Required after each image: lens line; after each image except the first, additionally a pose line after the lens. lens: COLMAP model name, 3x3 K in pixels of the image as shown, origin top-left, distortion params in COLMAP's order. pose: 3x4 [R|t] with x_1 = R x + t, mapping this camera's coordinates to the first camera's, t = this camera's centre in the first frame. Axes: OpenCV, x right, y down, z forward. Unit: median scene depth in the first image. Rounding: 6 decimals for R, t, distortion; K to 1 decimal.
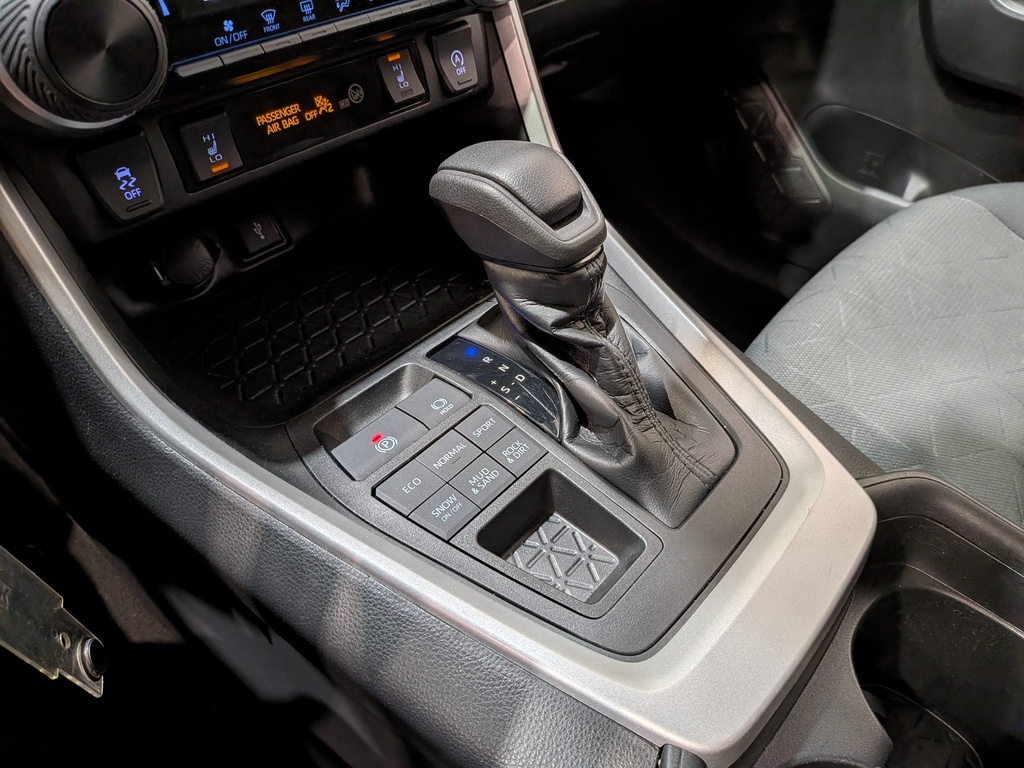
lens RADIAL K [[745.4, 0, 512.5], [0, 745.4, 366.2], [0, 0, 1]] dist [0.030781, -0.098316]
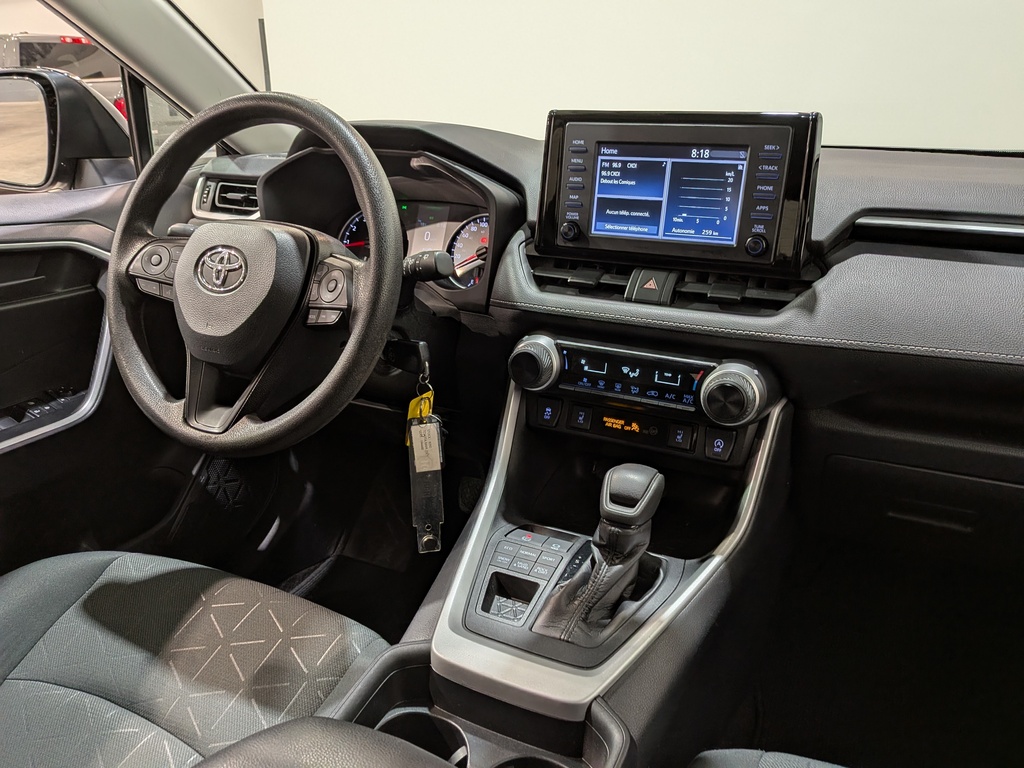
lens RADIAL K [[729.2, 0, 512.4], [0, 729.2, 391.0], [0, 0, 1]] dist [0.104336, -0.212724]
pose [[0.274047, 0.318893, -0.907307, 1.688202], [-0.641664, 0.763360, 0.074489, -0.377695], [0.716356, 0.561773, 0.413818, -0.249782]]
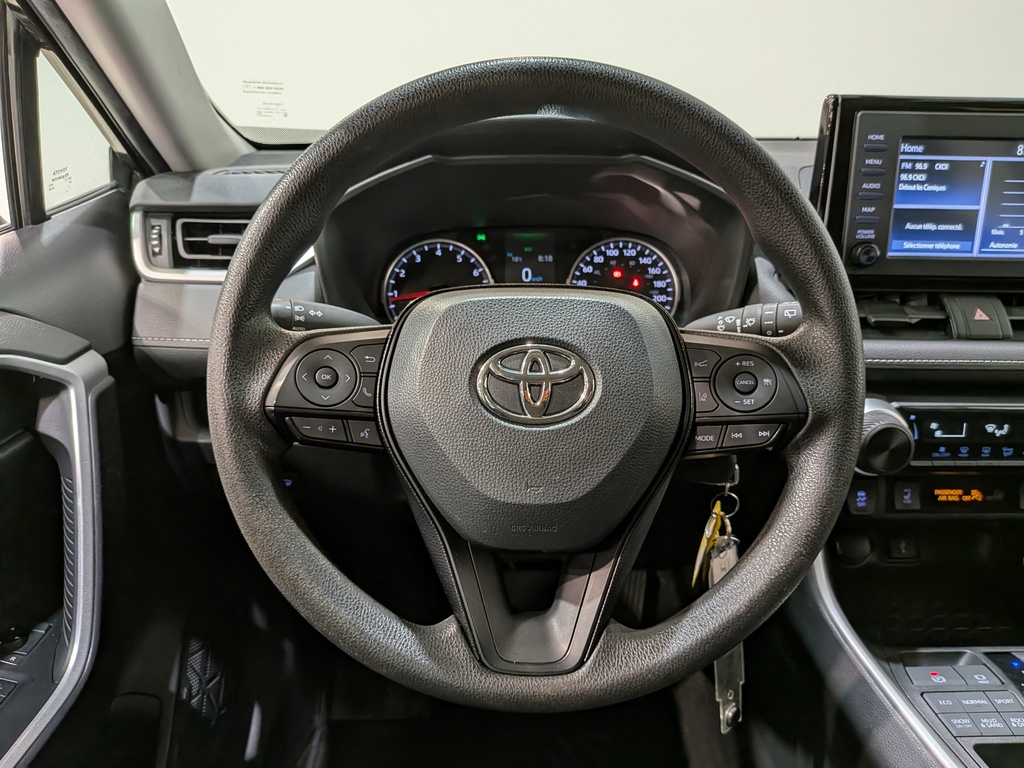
lens RADIAL K [[743.6, 0, 518.4], [0, 743.6, 405.4], [0, 0, 1]] dist [0.048540, -0.099249]
pose [[0.668352, 0.249003, -0.700931, 0.221869], [-0.485343, 0.860067, -0.157249, 0.289025], [0.563692, 0.445290, 0.695679, -0.995162]]
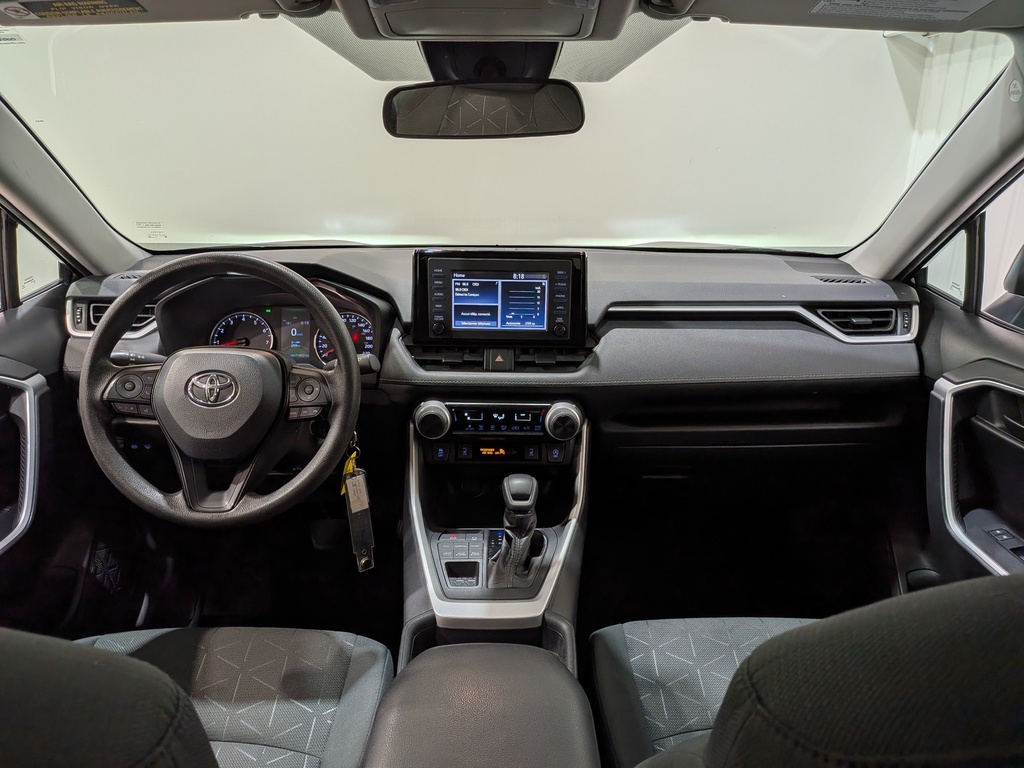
lens RADIAL K [[729.2, 0, 512.4], [0, 729.2, 391.0], [0, 0, 1]] dist [0.104336, -0.212724]
pose [[0.671237, 0.218439, -0.708326, 2.199767], [-0.489840, 0.847920, -0.202704, 0.074391], [0.556325, 0.483029, 0.676155, -1.447023]]
